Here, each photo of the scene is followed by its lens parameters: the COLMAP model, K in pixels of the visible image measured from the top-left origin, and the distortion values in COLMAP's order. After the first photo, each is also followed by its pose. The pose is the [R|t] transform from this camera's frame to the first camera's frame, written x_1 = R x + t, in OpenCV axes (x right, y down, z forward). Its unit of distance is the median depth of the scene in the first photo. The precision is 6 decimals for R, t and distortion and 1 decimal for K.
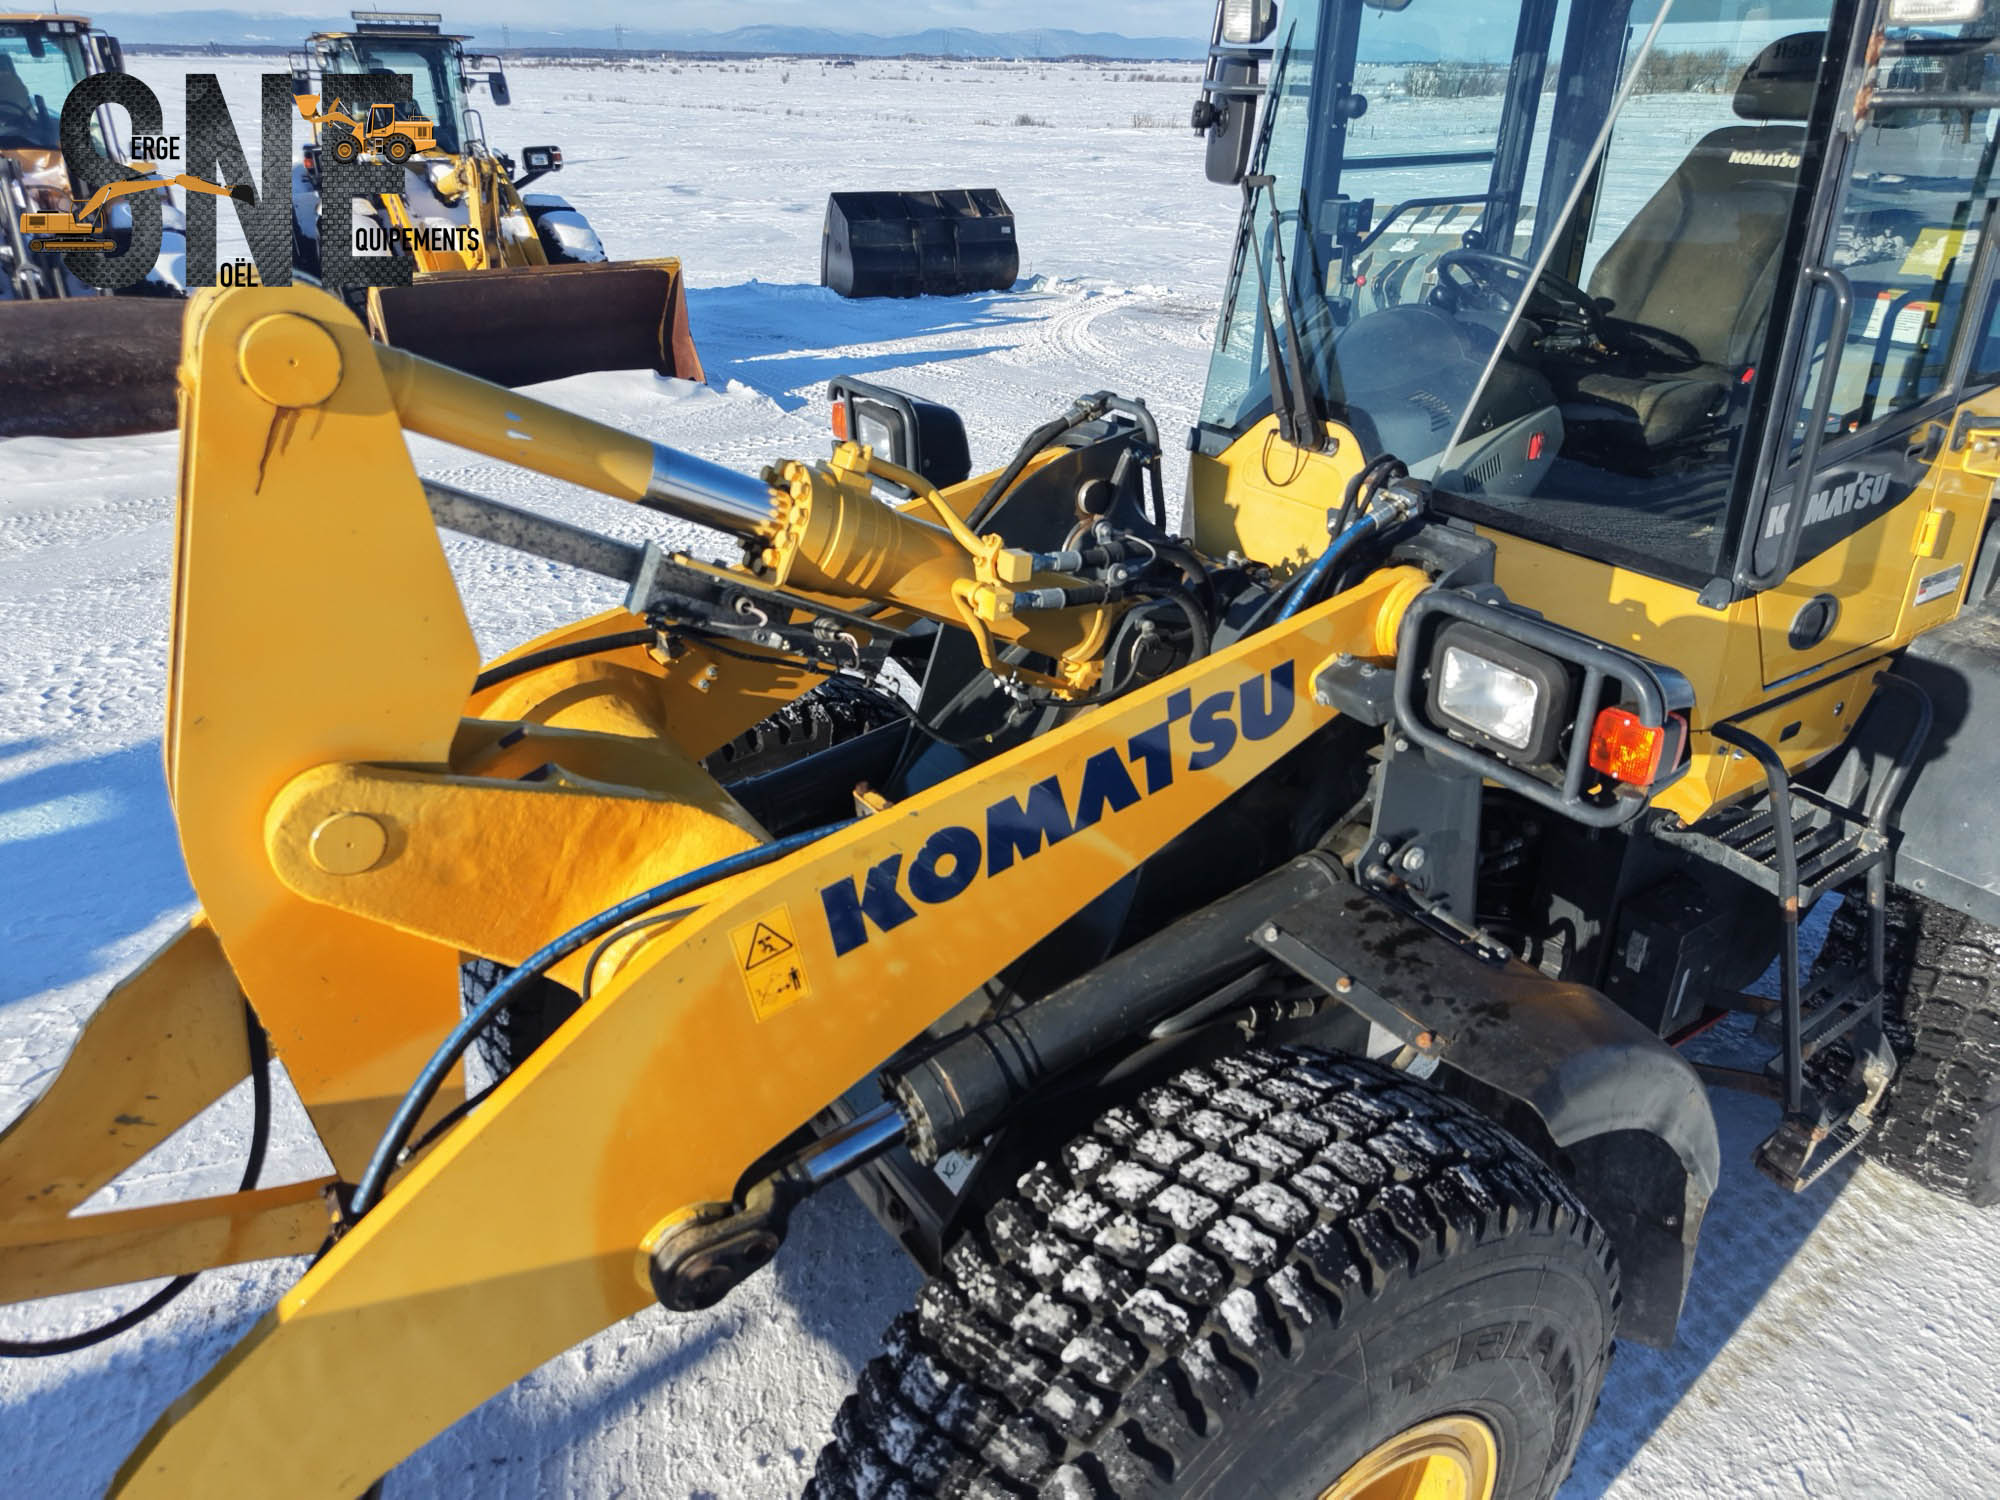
lens RADIAL K [[1363.1, 0, 1000.0], [0, 1363.1, 750.0], [0, 0, 1]] dist [0.052341, -0.053824]
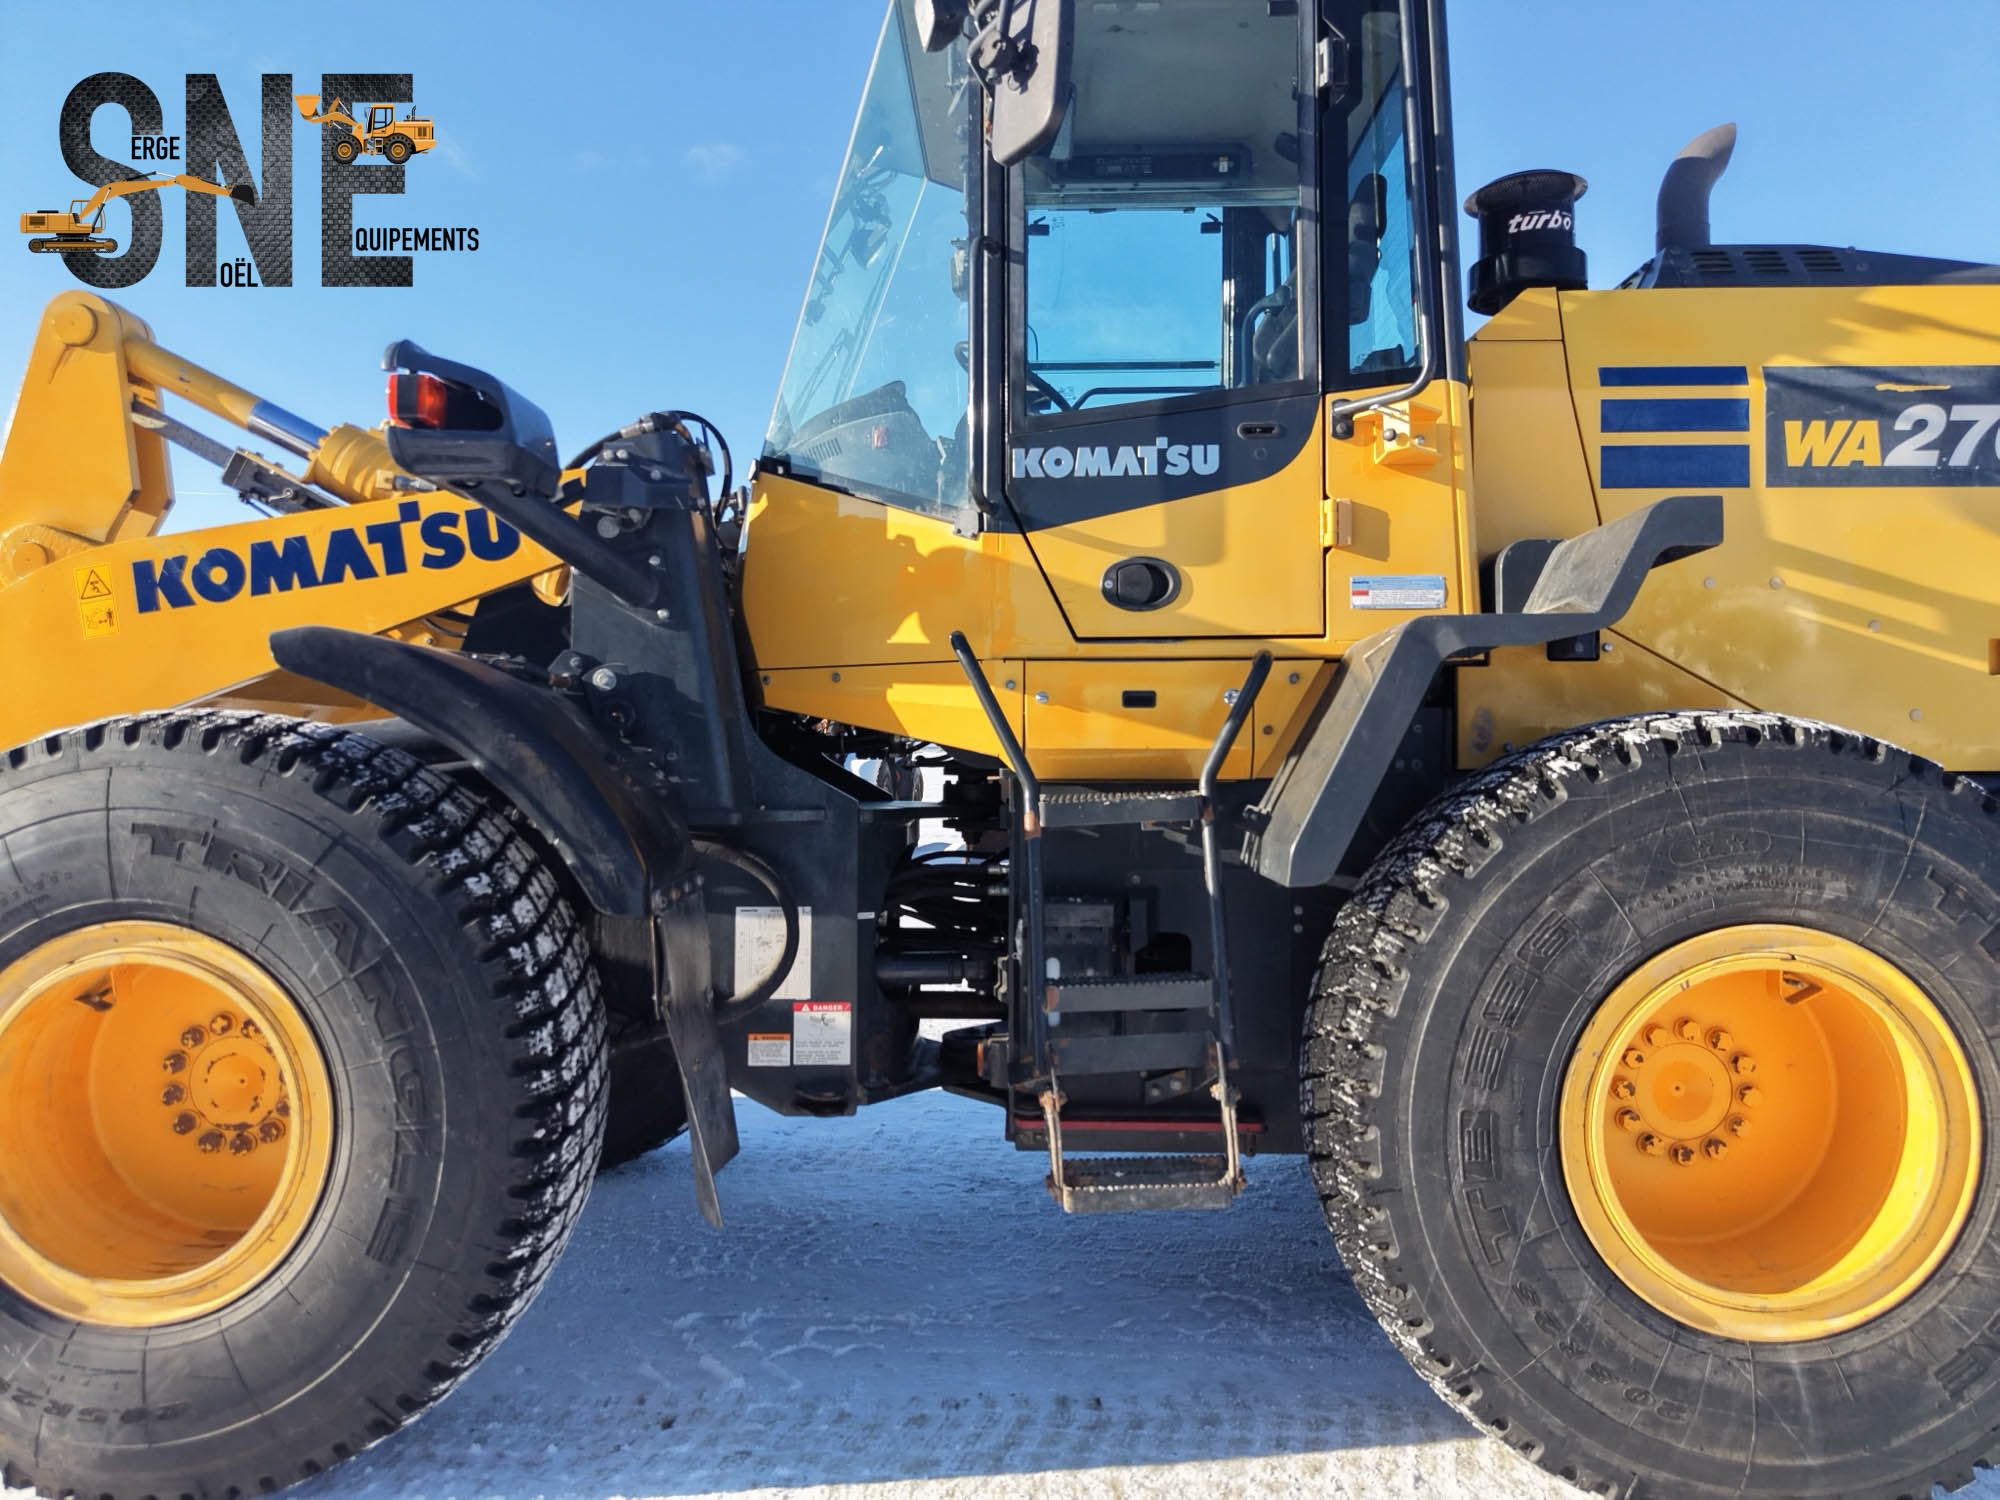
lens RADIAL K [[1331.9, 0, 1000.0], [0, 1331.9, 750.0], [0, 0, 1]] dist [0.005654, 0.002659]
pose [[0.820179, -0.001909, -0.572104, 1.090646], [-0.260700, 0.888889, -0.376711, 0.421076], [0.509256, 0.458118, 0.728551, 0.302981]]
